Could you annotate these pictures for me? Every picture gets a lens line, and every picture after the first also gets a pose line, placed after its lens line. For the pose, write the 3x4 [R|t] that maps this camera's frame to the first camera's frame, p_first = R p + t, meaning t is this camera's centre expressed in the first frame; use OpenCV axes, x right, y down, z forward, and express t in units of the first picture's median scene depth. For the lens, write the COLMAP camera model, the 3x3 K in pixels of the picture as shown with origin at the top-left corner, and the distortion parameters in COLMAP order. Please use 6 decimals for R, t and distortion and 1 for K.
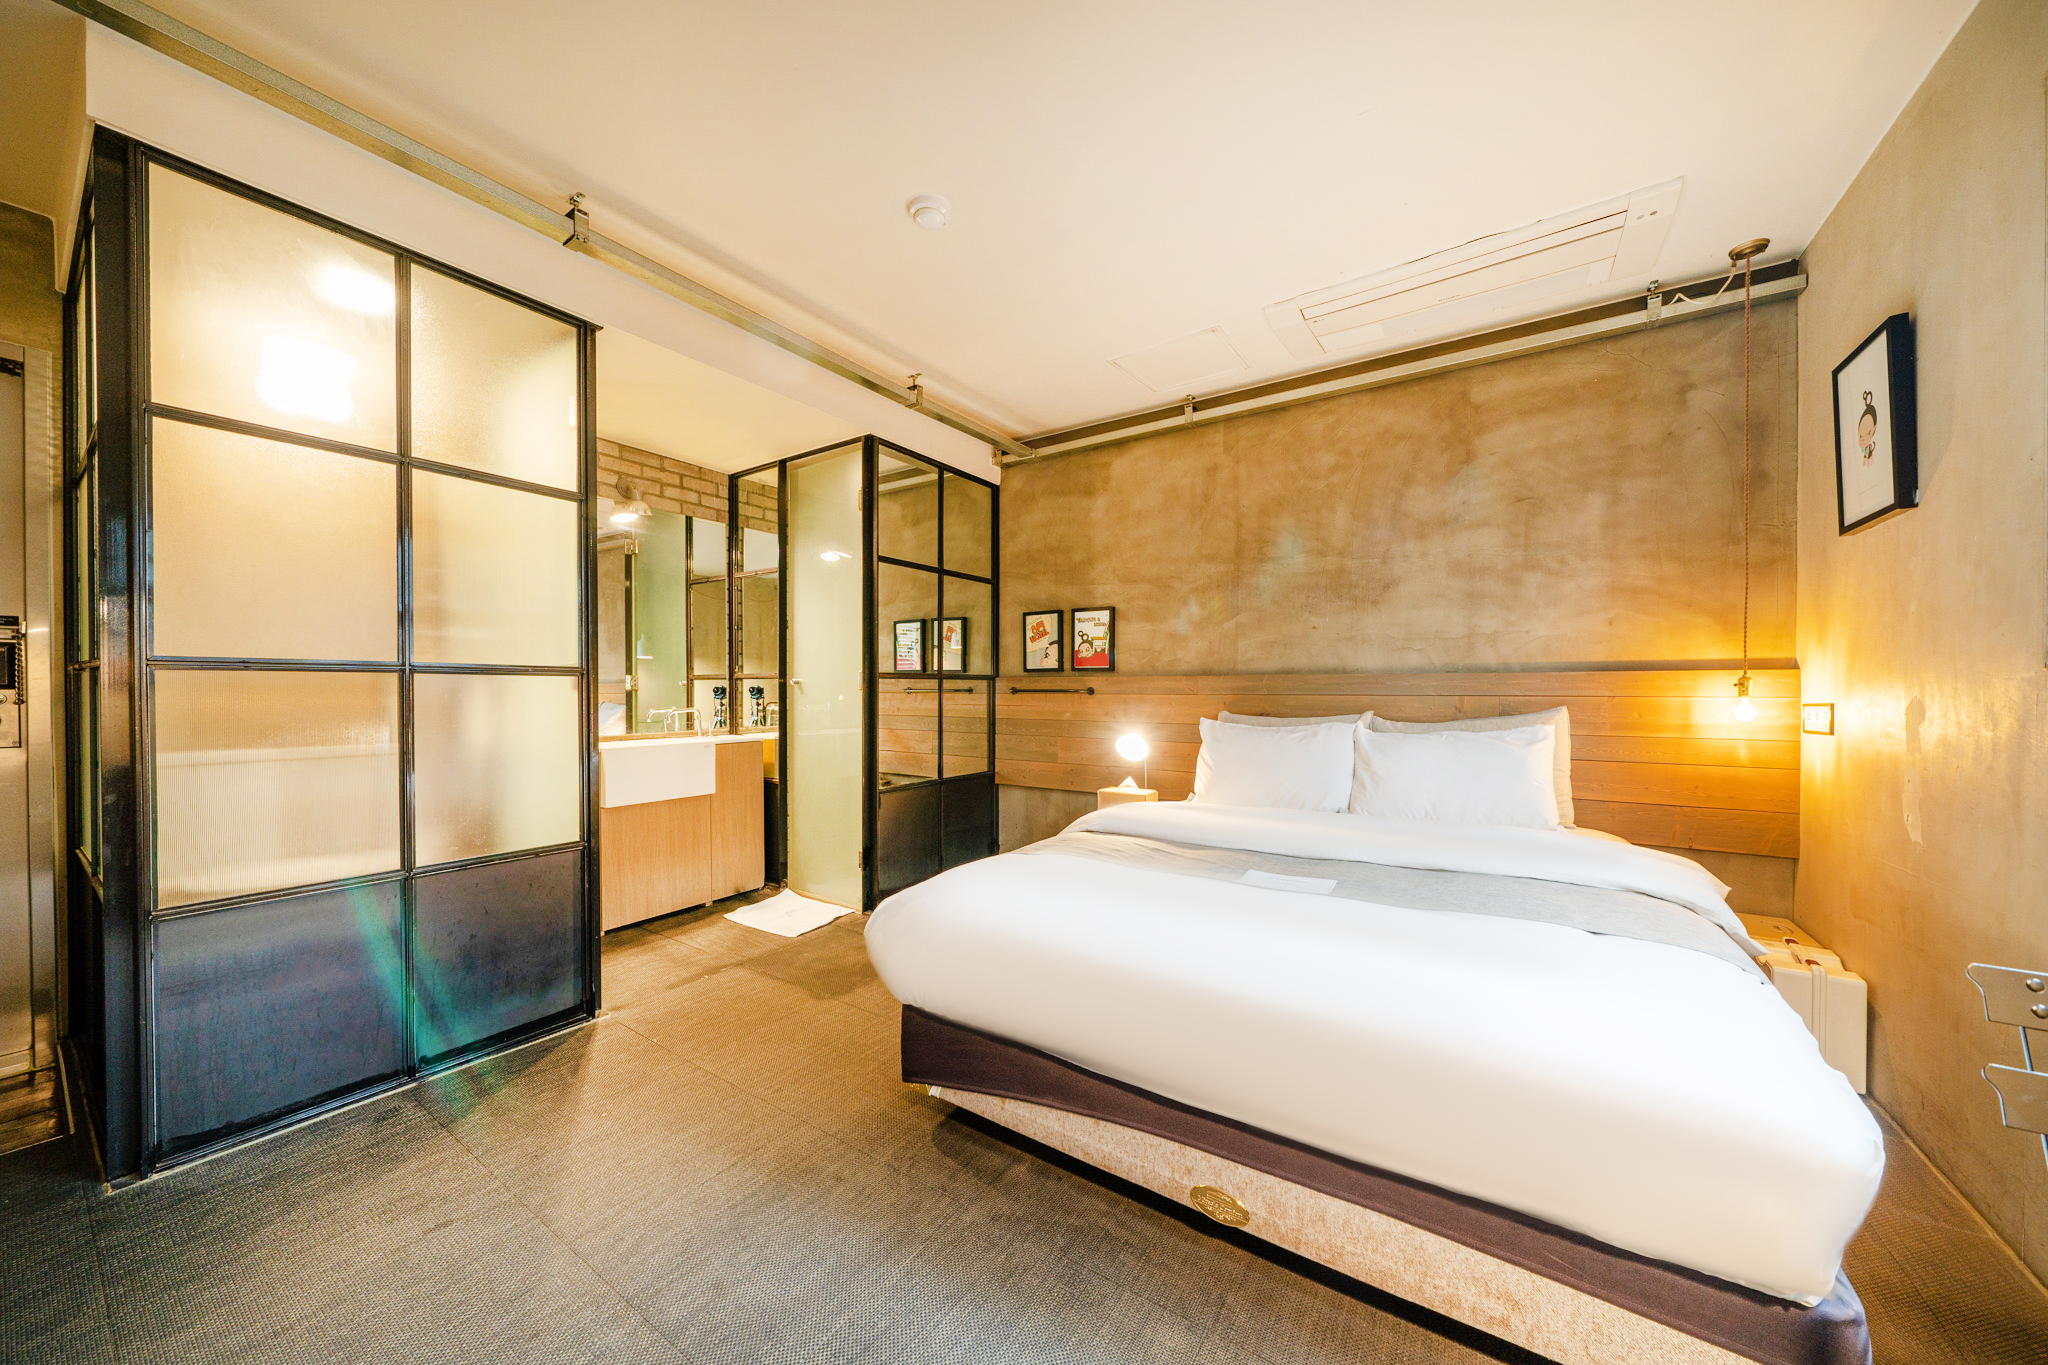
lens RADIAL K [[698.5, 0, 1027.3], [0, 698.5, 696.9], [0, 0, 1]] dist [-0.005753, -0.000570]
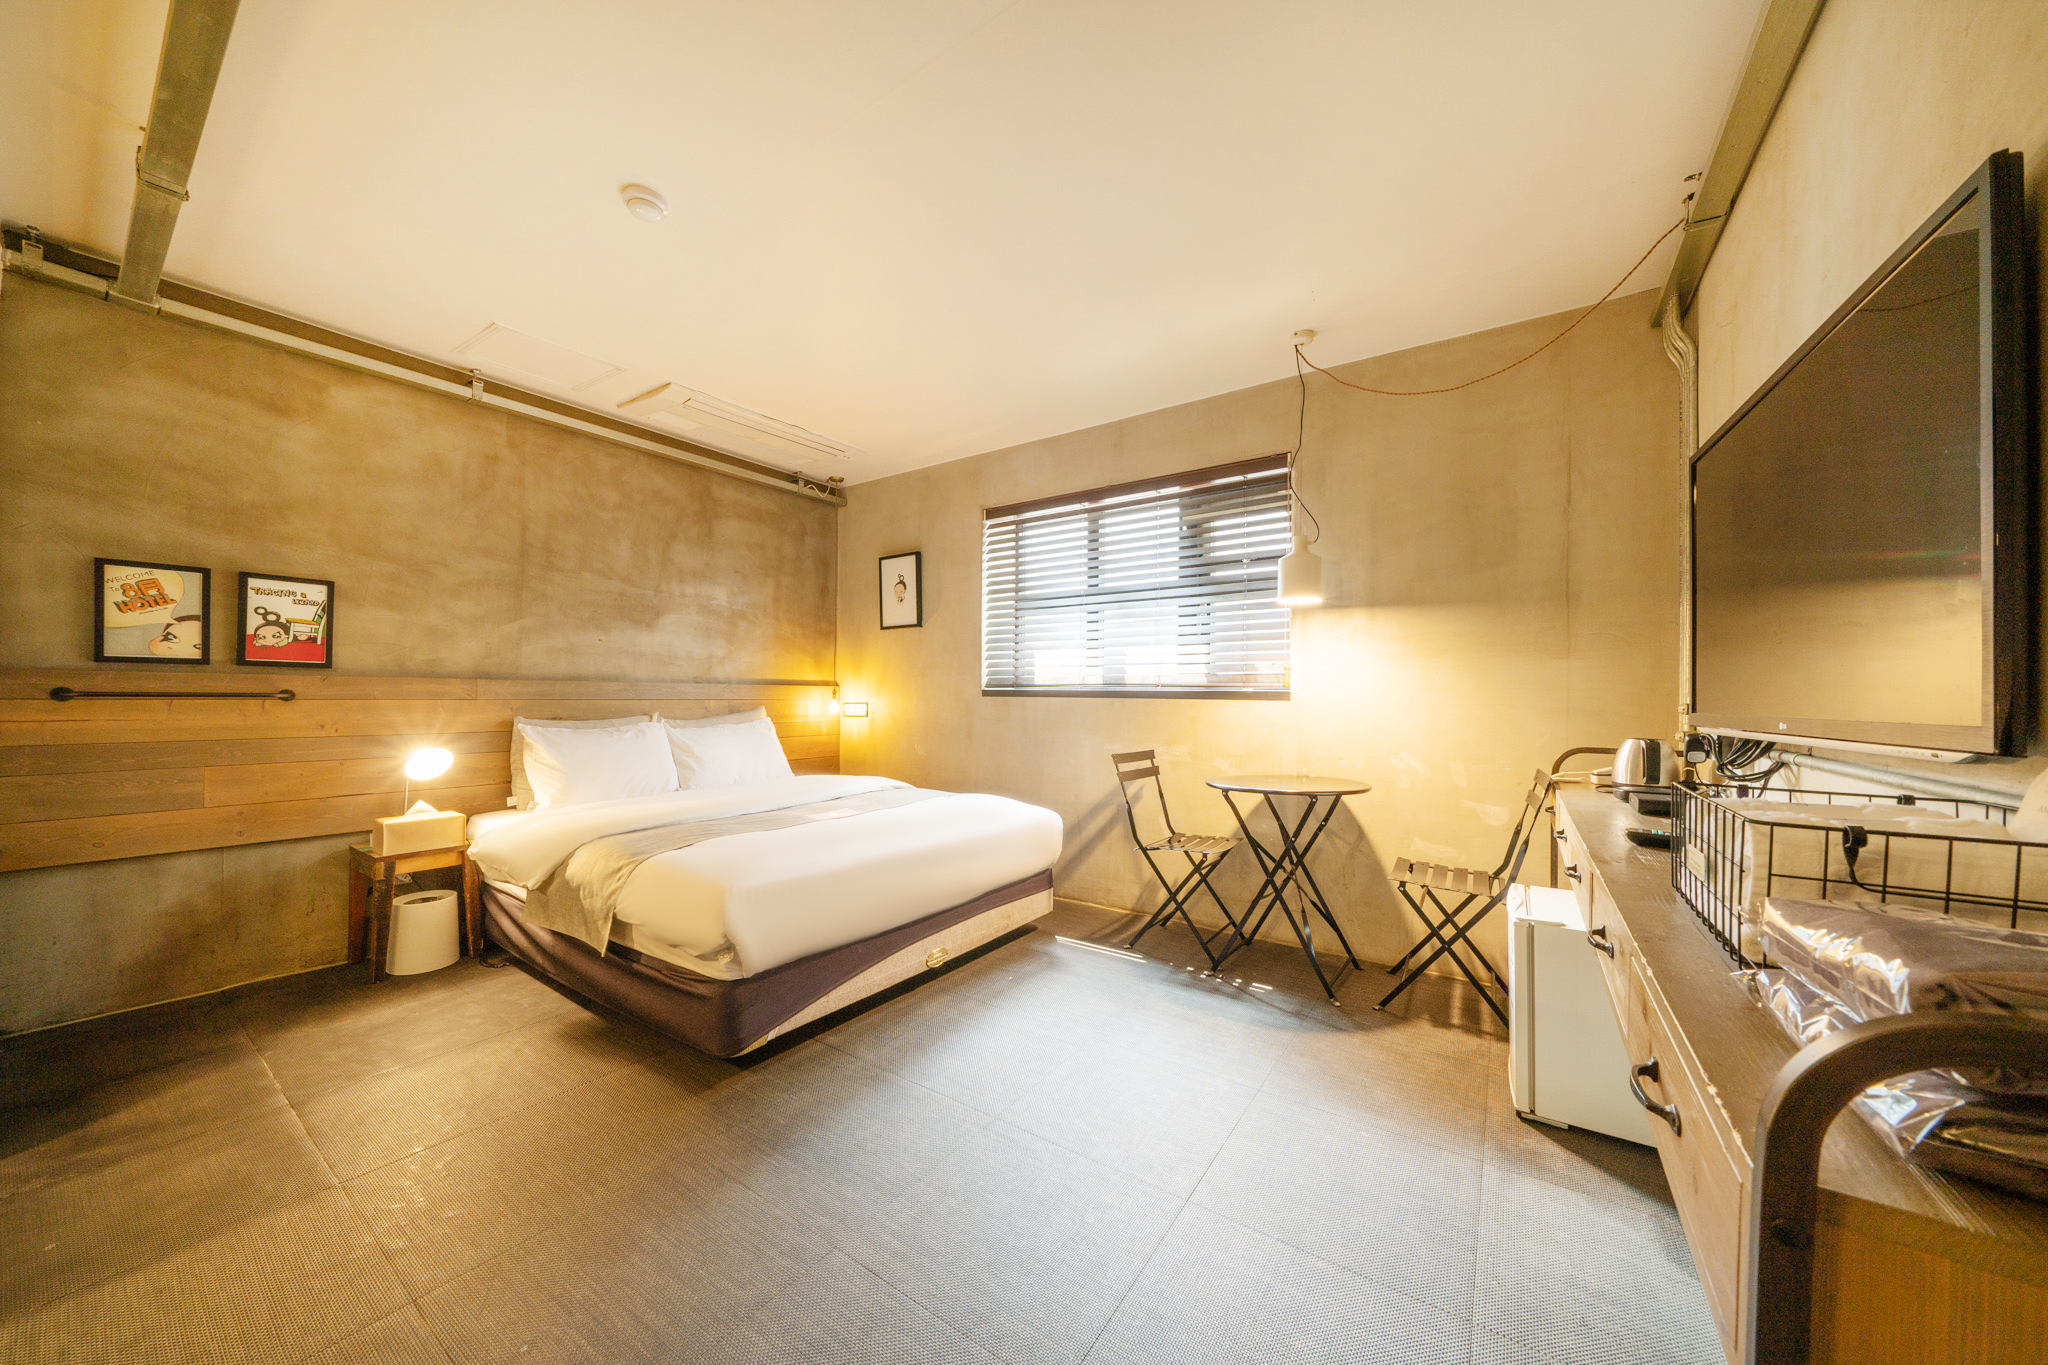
lens RADIAL K [[698.5, 0, 1033.1], [0, 698.5, 690.2], [0, 0, 1]] dist [-0.005753, -0.000570]
pose [[0.009908, 0.009500, 0.999906, -0.664584], [0.003784, 0.999947, -0.009538, -0.004438], [-0.999944, 0.003878, 0.009871, 0.271963]]
